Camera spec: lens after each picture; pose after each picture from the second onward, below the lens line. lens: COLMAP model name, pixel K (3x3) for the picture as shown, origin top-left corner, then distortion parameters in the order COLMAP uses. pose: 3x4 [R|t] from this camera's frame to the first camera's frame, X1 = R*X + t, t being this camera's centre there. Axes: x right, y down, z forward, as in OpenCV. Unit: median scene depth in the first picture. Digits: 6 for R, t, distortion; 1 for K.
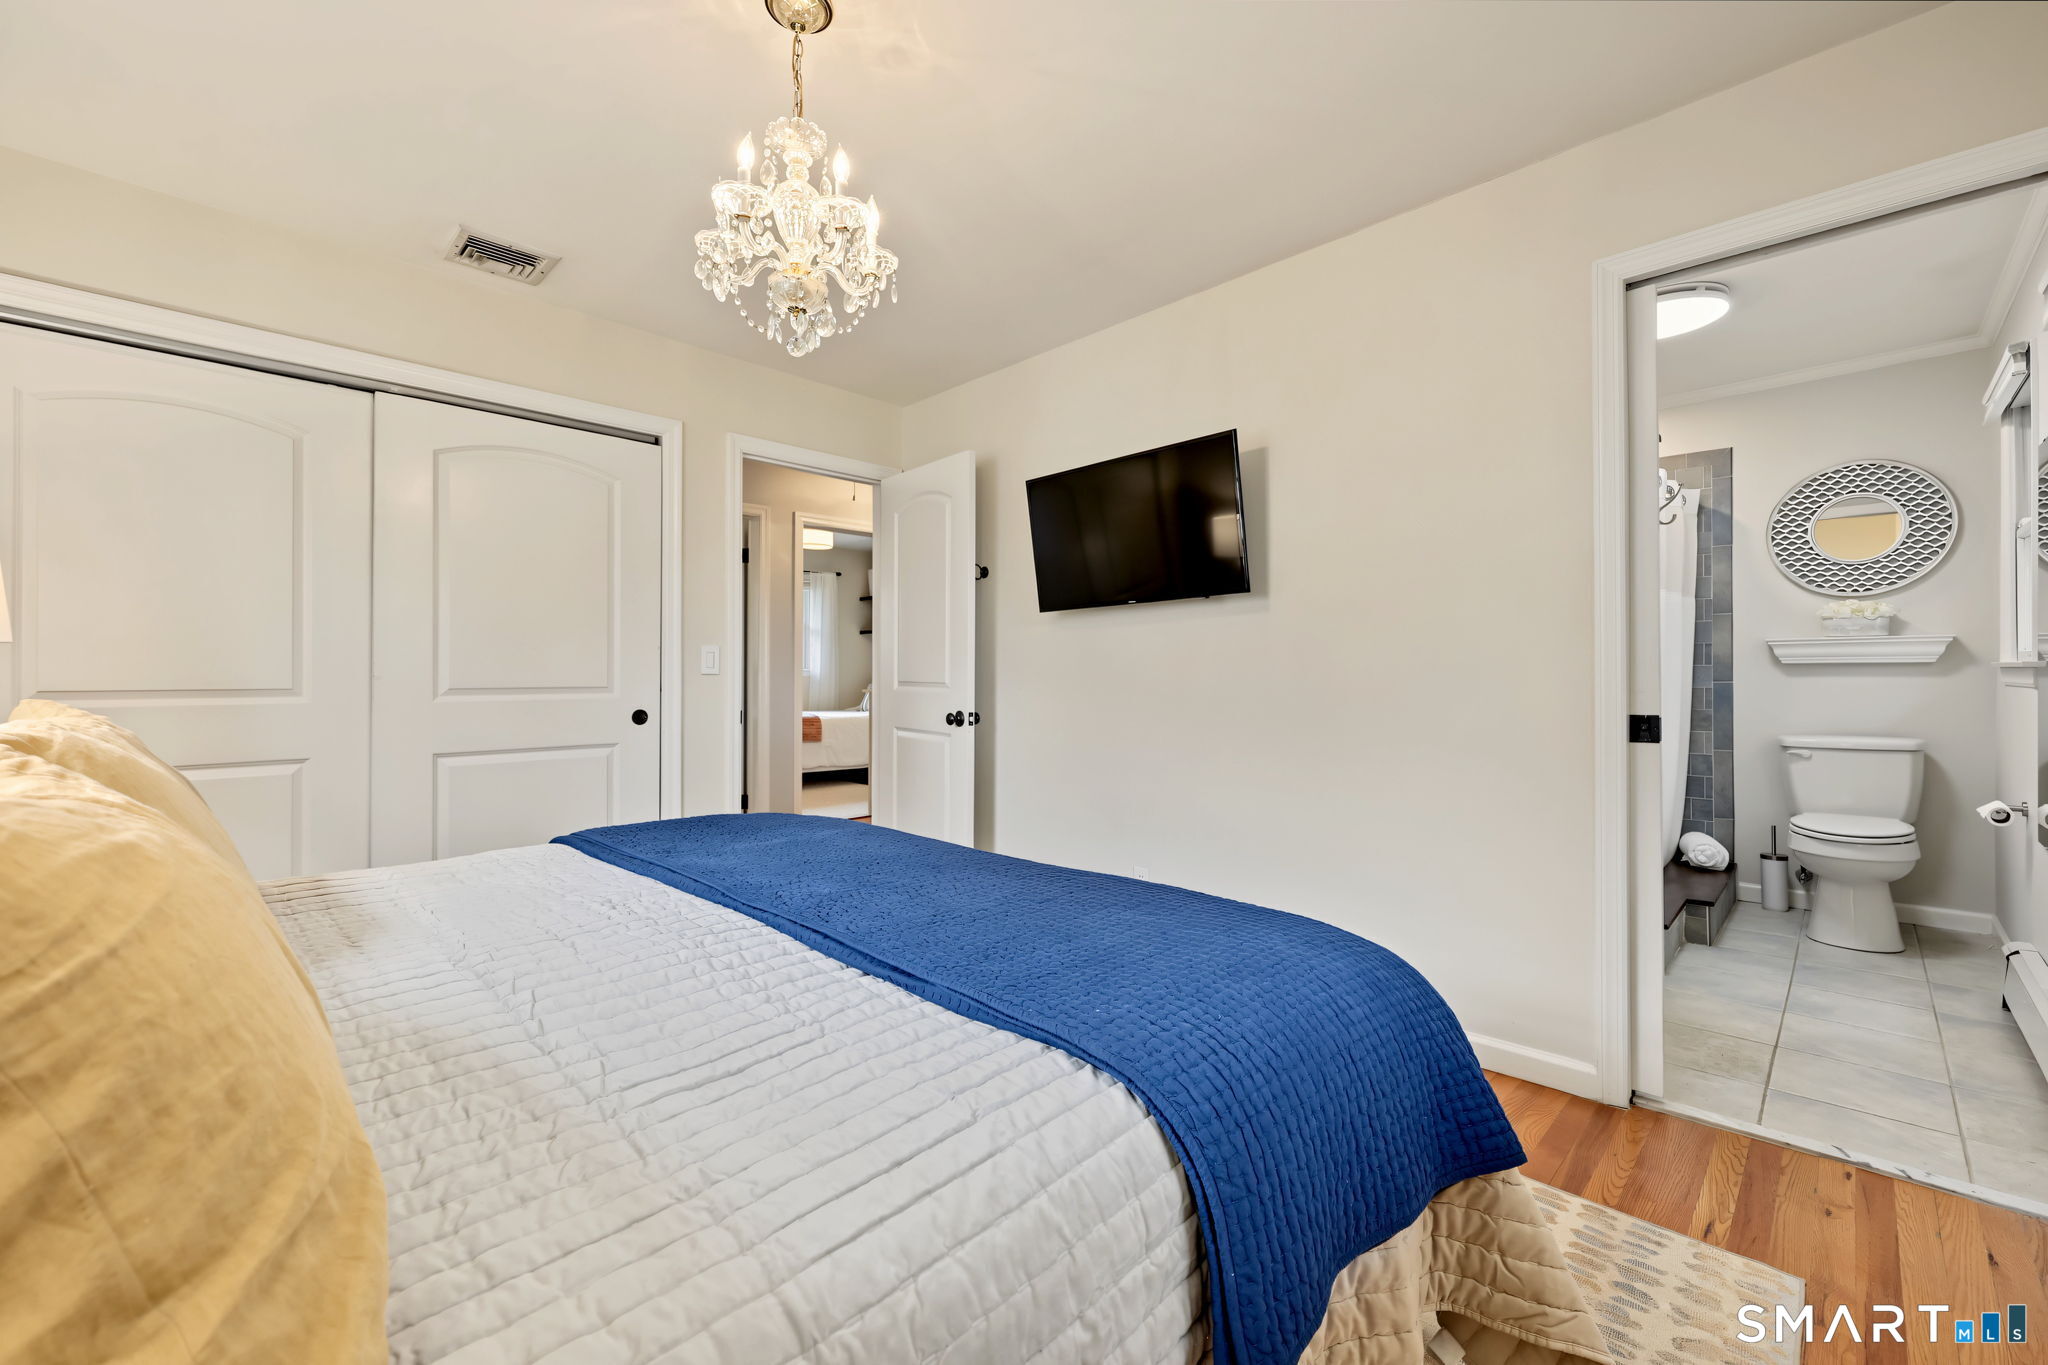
lens RADIAL K [[833.6, 0, 1036.5], [0, 833.6, 676.8], [0, 0, 1]] dist [-0.008983, 0.000310]
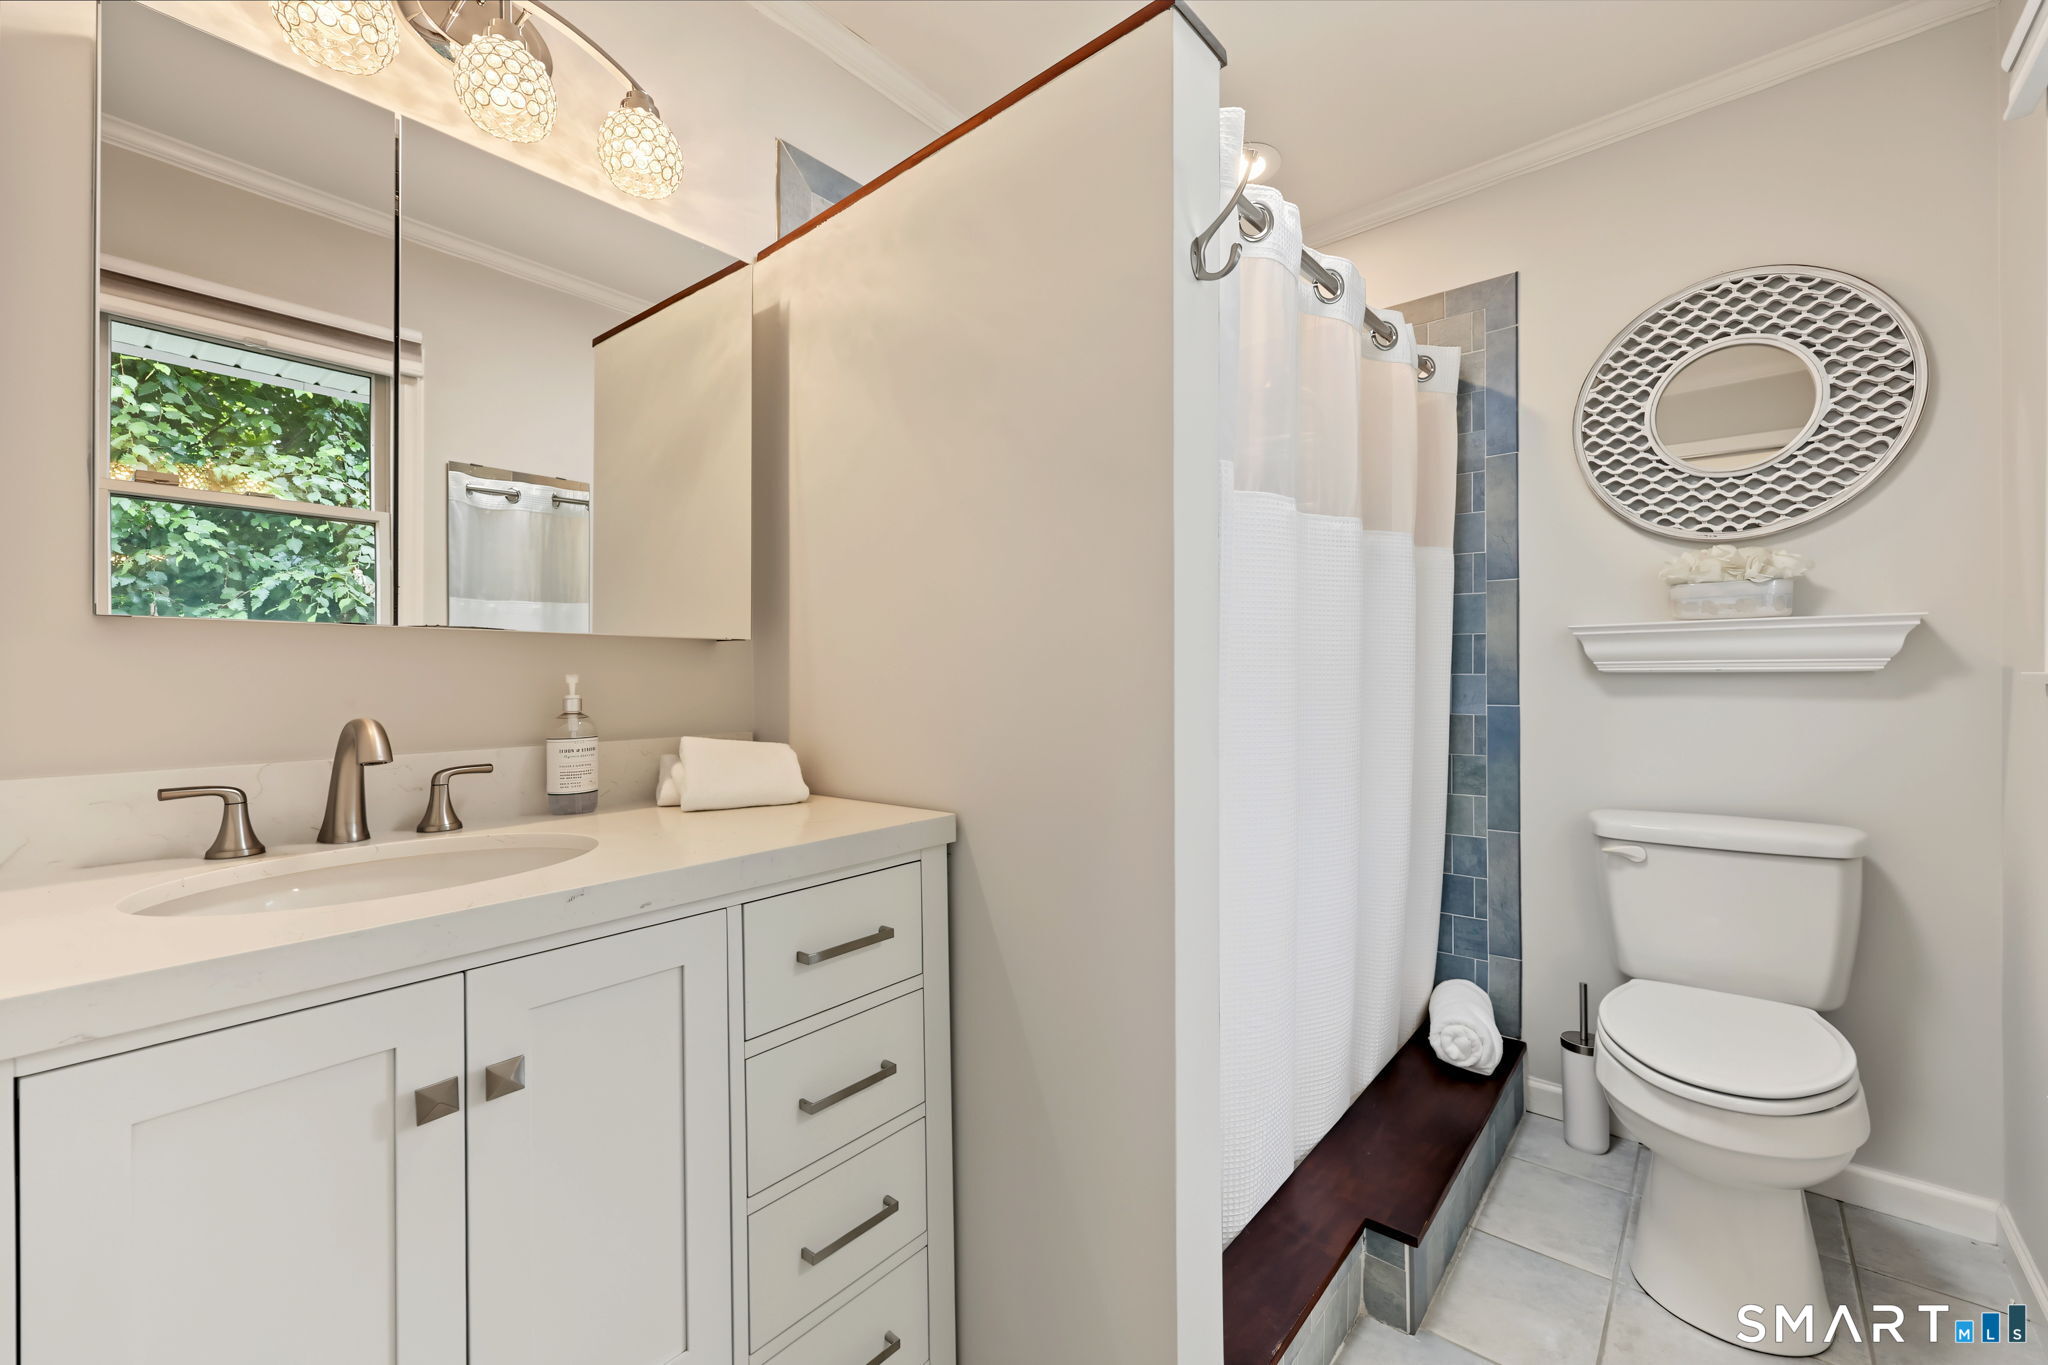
lens RADIAL K [[861.3, 0, 1024.0], [0, 861.3, 682.5], [0, 0, 1]] dist [-0.002862, -0.000586]
pose [[0.995686, 0.000773, 0.092785, 0.503150], [-0.000644, 0.999999, -0.001418, -0.008574], [-0.092786, 0.001352, 0.995685, 0.507543]]
